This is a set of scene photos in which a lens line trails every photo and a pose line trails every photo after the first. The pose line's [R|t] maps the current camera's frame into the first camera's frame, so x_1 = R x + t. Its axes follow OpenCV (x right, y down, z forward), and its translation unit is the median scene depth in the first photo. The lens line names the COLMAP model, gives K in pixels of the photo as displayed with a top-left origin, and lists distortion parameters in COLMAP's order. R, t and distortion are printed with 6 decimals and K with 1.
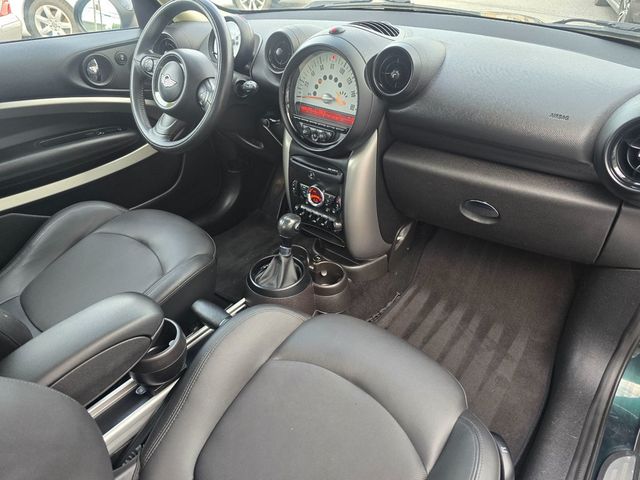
lens RADIAL K [[427.6, 0, 326.1], [0, 427.6, 229.3], [0, 0, 1]] dist [0.051954, -0.052776]
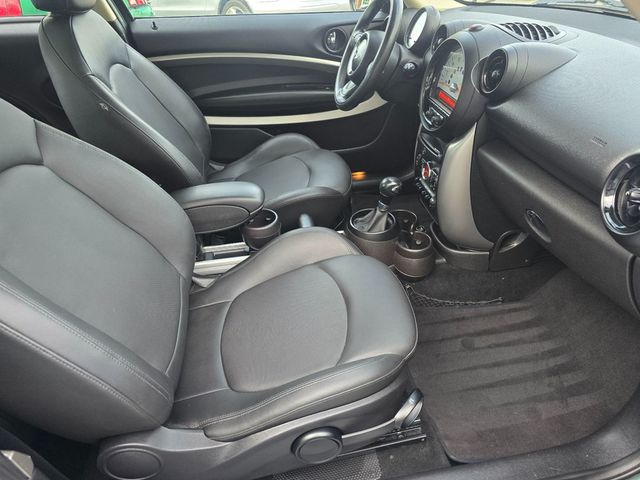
lens RADIAL K [[427.6, 0, 326.1], [0, 427.6, 229.3], [0, 0, 1]] dist [0.051954, -0.052776]
pose [[0.757856, 0.359920, -0.544161, 0.462430], [-0.341913, 0.929457, 0.138579, -0.001282], [0.555652, 0.081033, 0.827456, -0.083509]]
